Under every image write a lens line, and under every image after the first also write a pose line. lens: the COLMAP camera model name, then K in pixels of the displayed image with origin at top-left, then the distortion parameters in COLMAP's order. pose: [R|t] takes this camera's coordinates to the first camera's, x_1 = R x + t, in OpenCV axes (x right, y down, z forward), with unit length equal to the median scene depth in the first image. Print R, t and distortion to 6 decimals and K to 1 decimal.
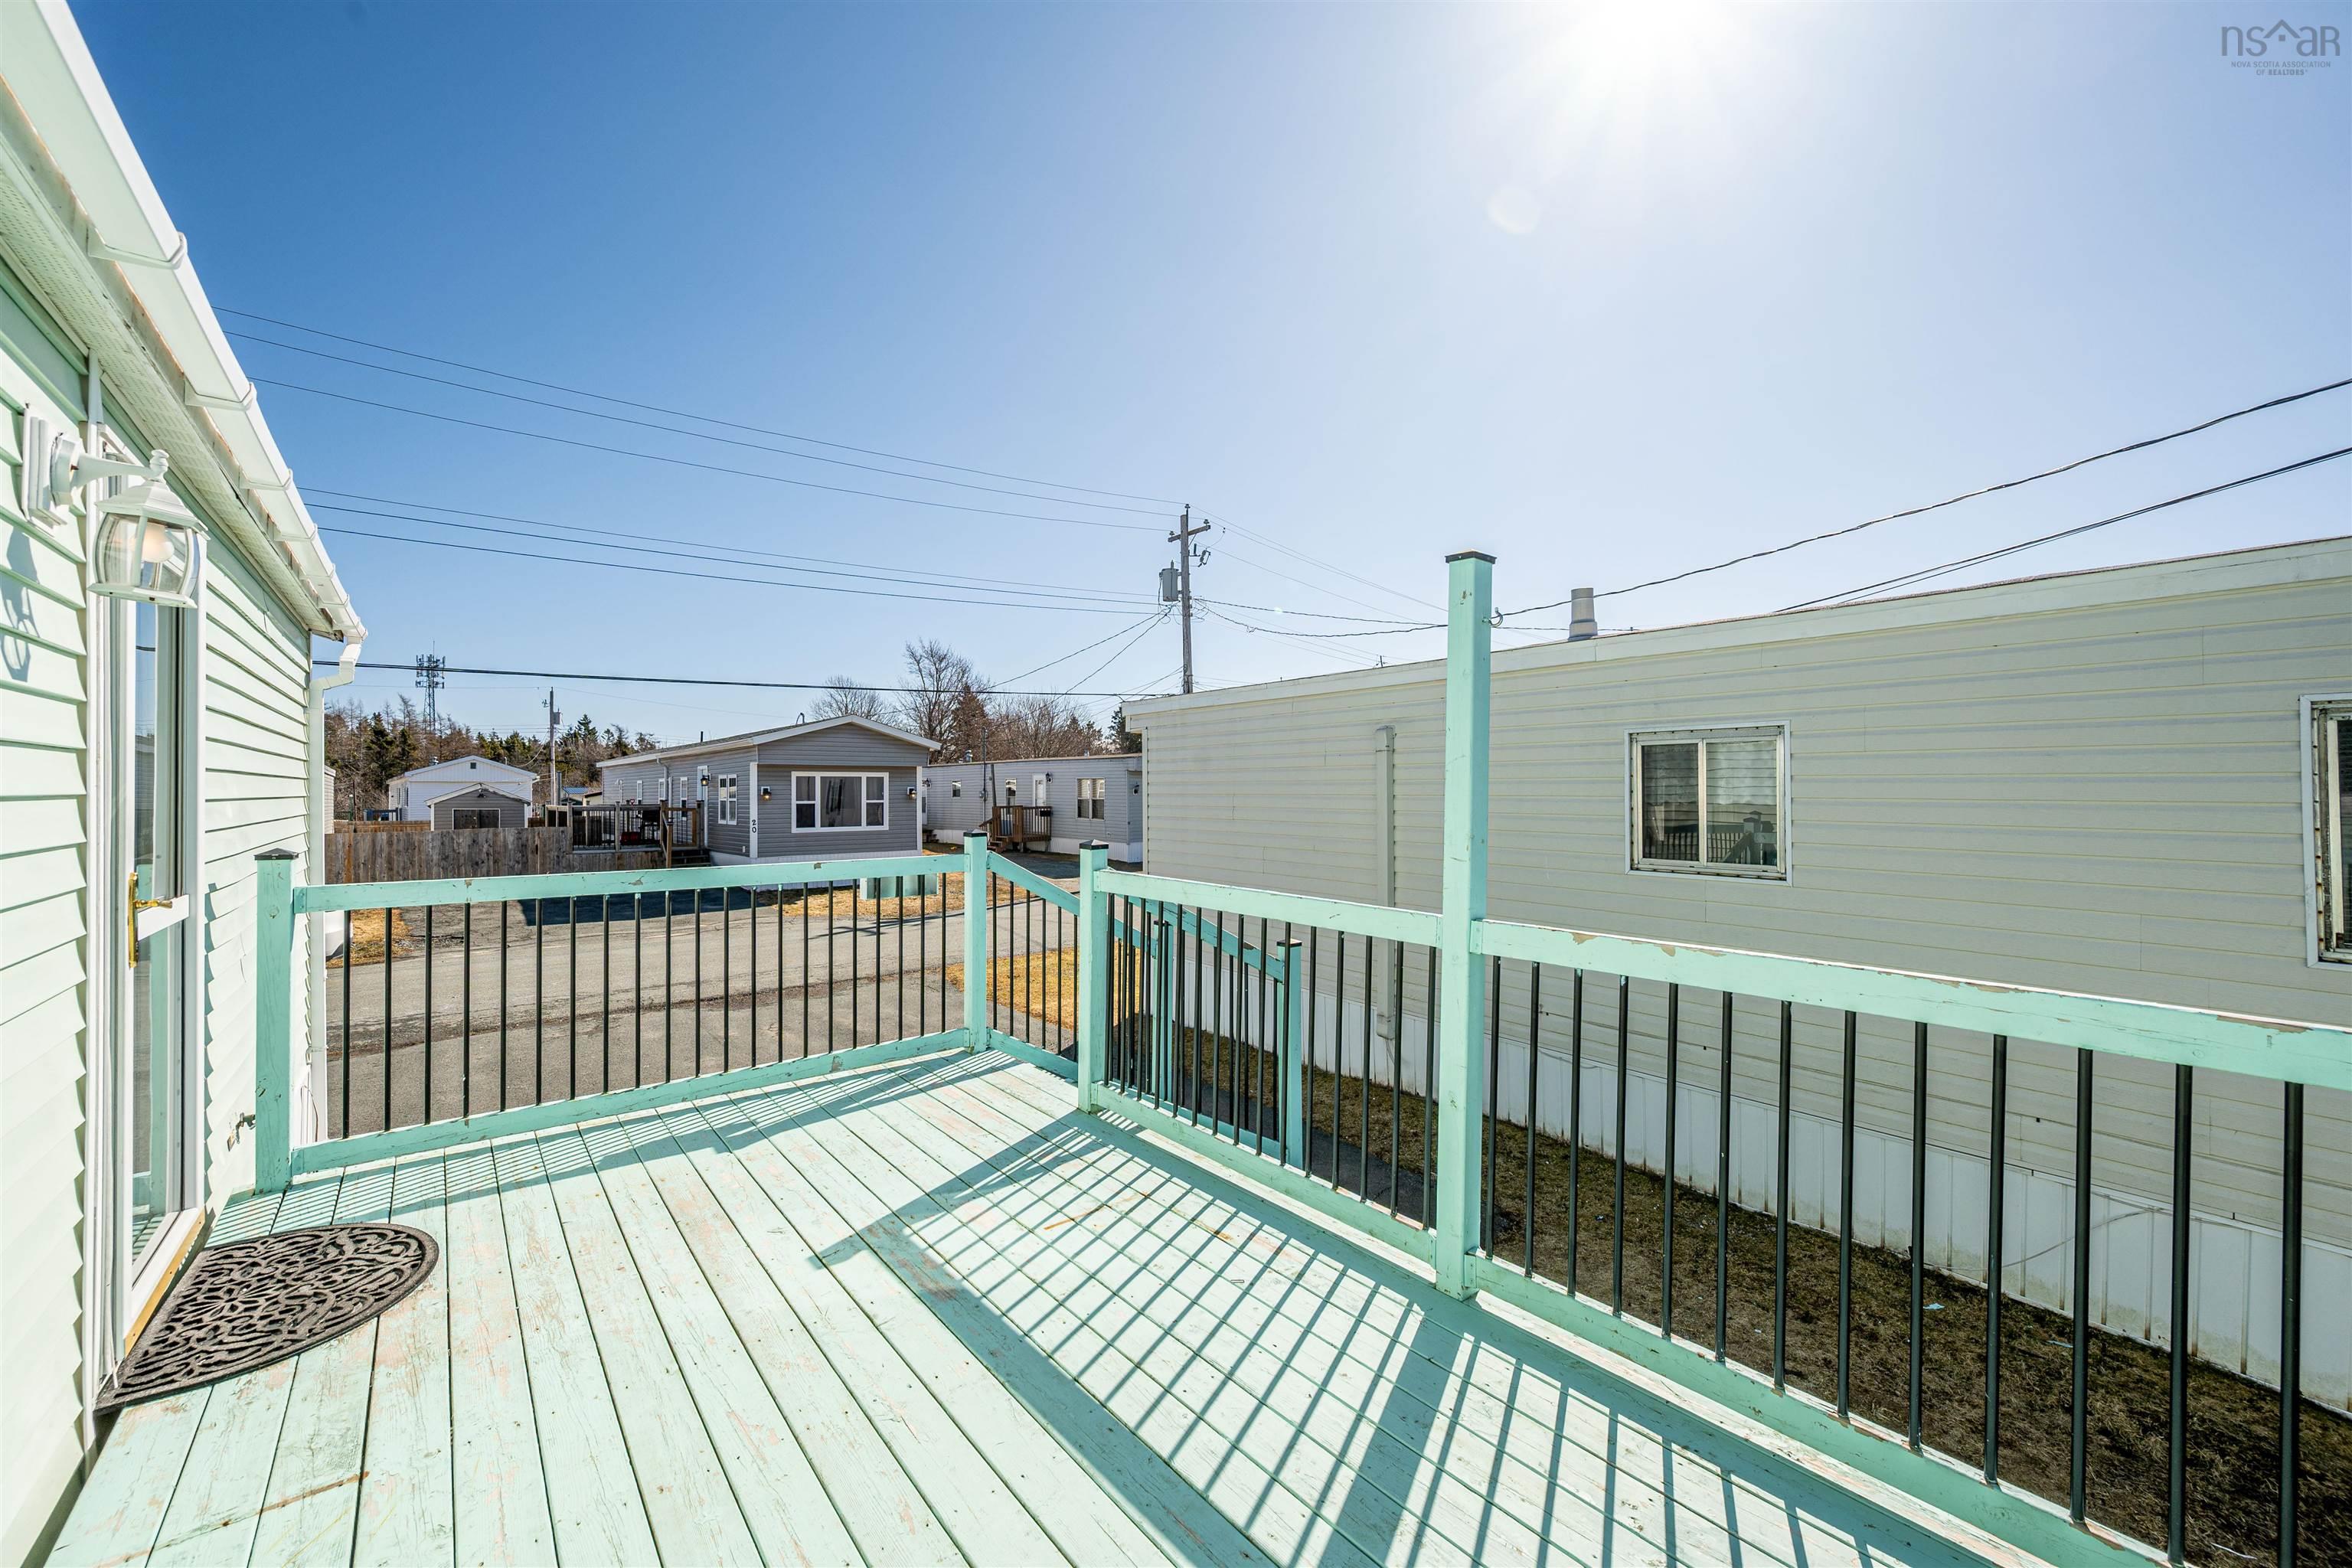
lens RADIAL K [[930.2, 0, 1176.0], [0, 930.2, 784.0], [0, 0, 1]] dist [-0.002442, -0.000325]
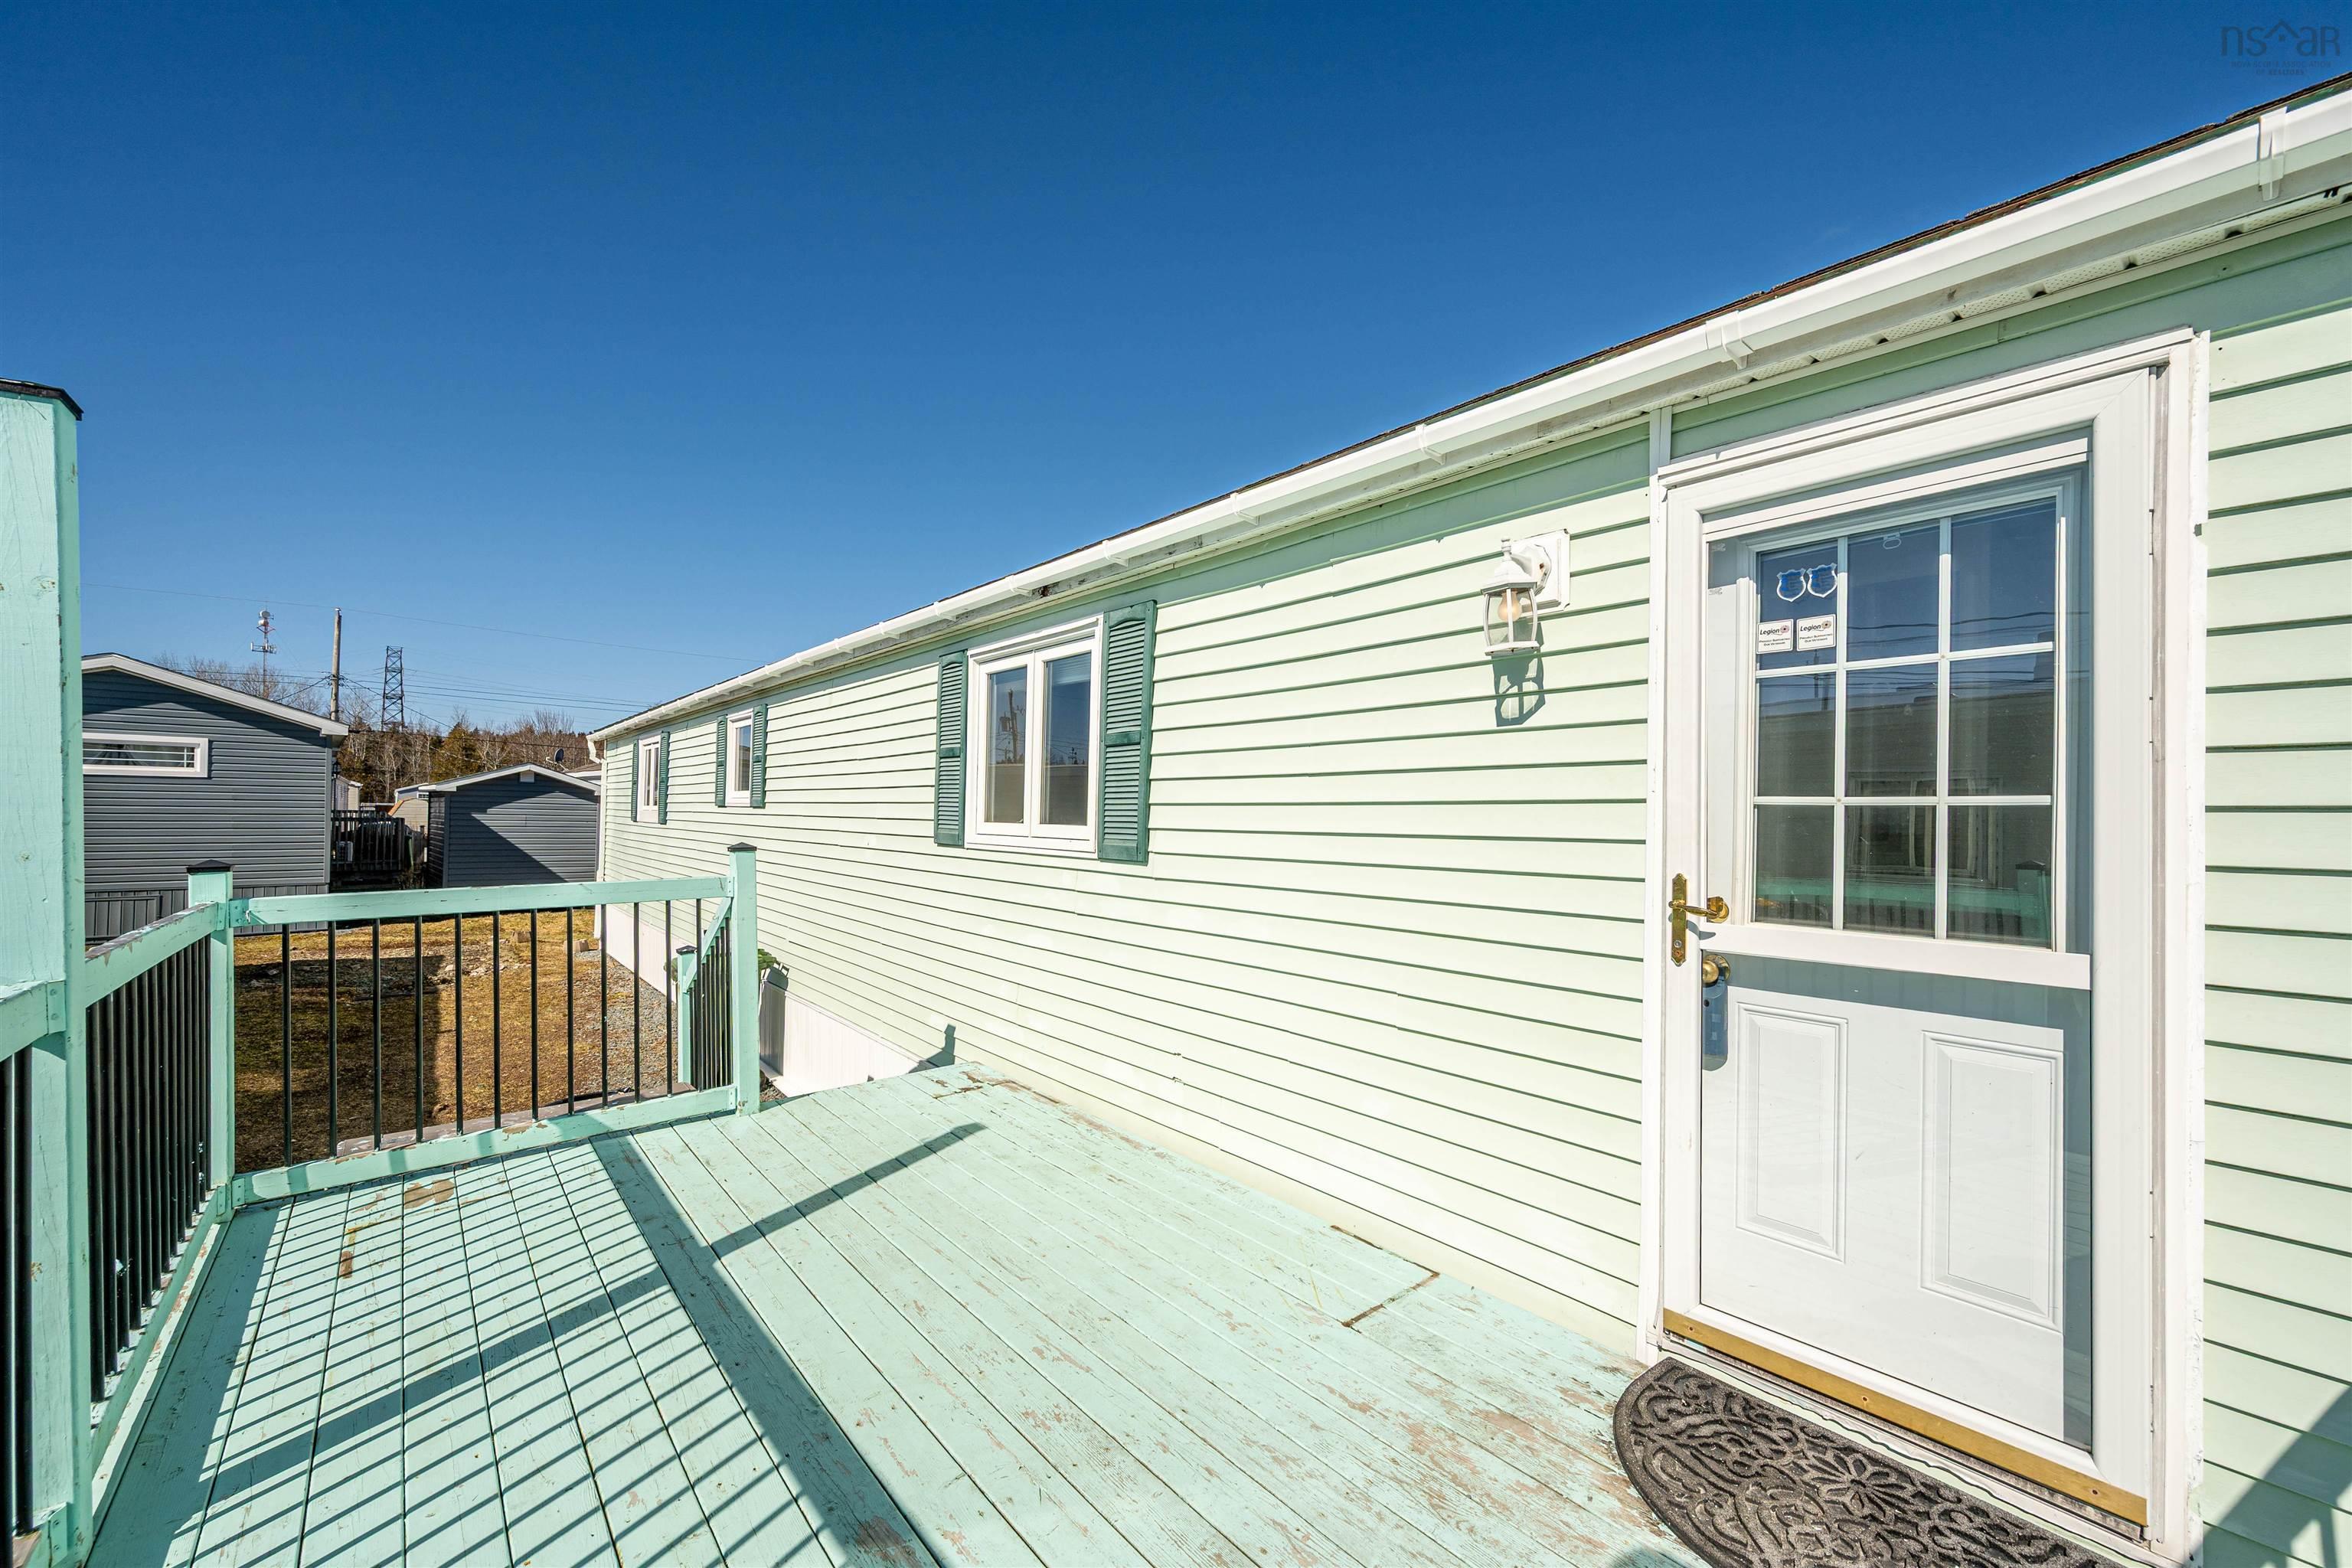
lens RADIAL K [[912.6, 0, 1201.3], [0, 912.6, 829.4], [0, 0, 1]] dist [-0.000914, 0.000117]
pose [[-0.999019, -0.007356, -0.043668, -0.250461], [-0.007829, 0.999912, 0.010671, 0.017630], [0.043586, 0.011003, -0.998989, 0.921616]]
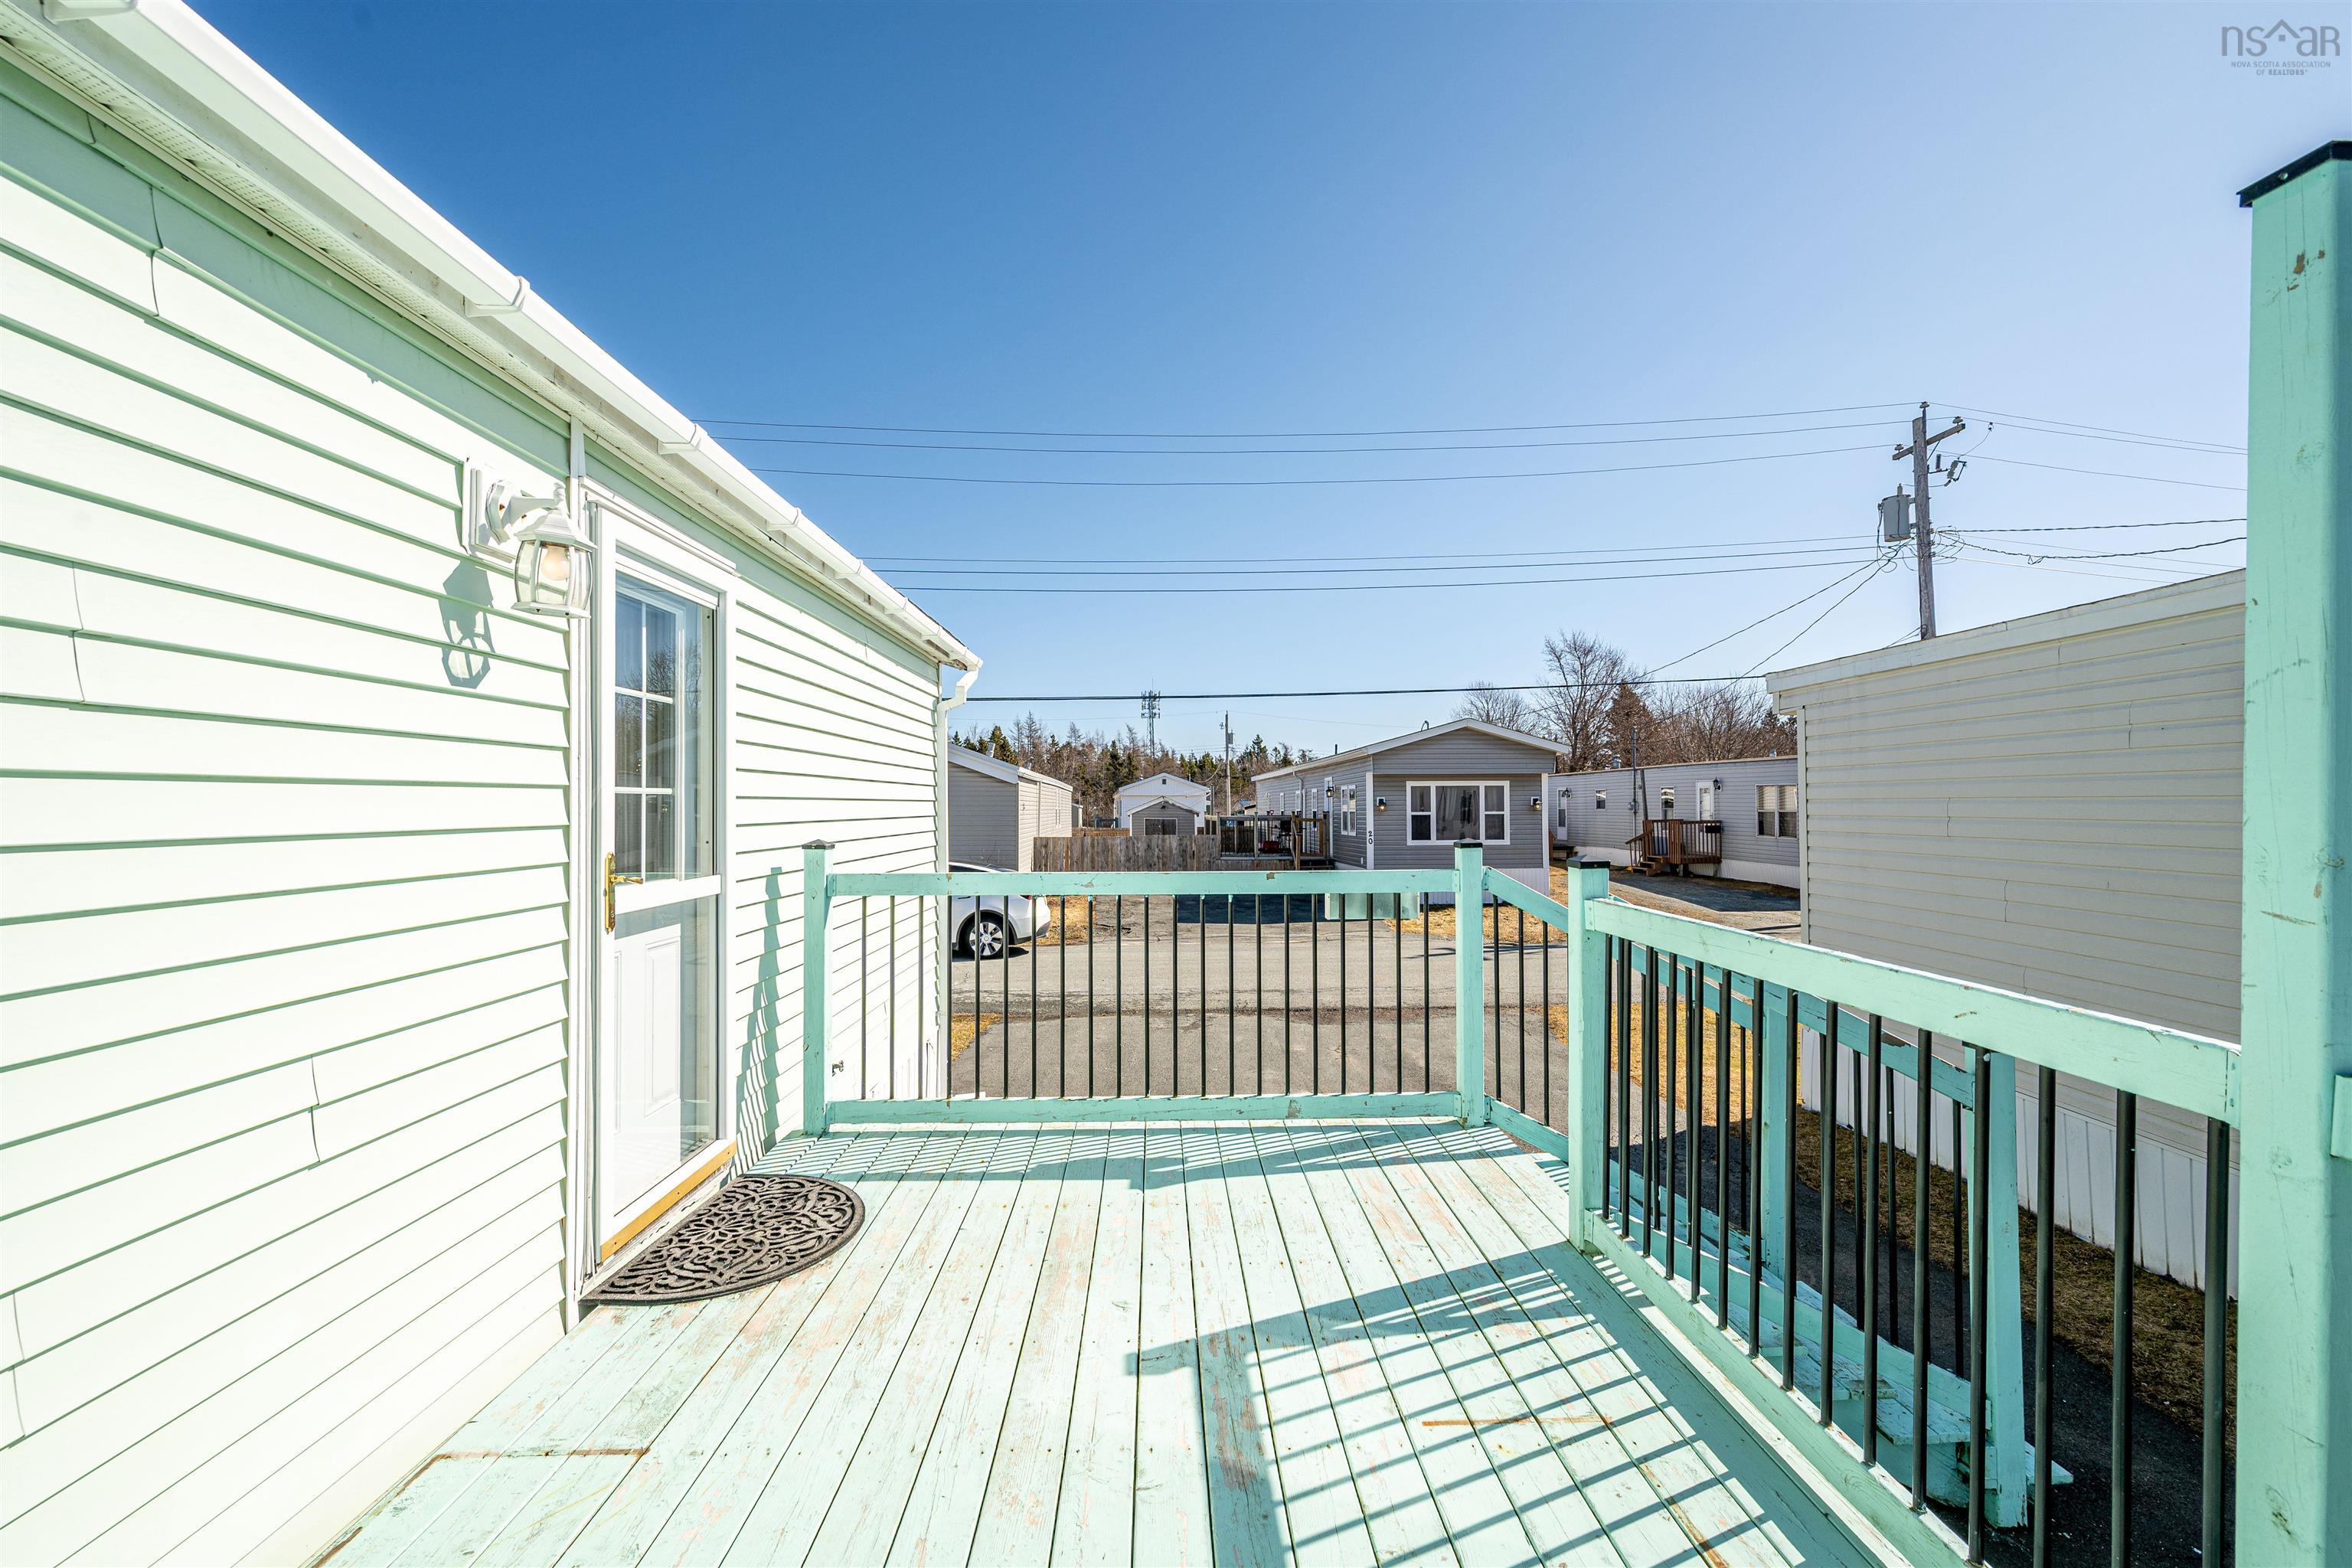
lens RADIAL K [[991.3, 0, 1176.4], [0, 991.3, 789.1], [0, 0, 1]] dist [0.001215, -0.000207]
pose [[0.791426, -0.010714, -0.611171, 0.103256], [0.005974, 0.999934, -0.009793, 0.014730], [0.611236, 0.004099, 0.791438, 0.201677]]
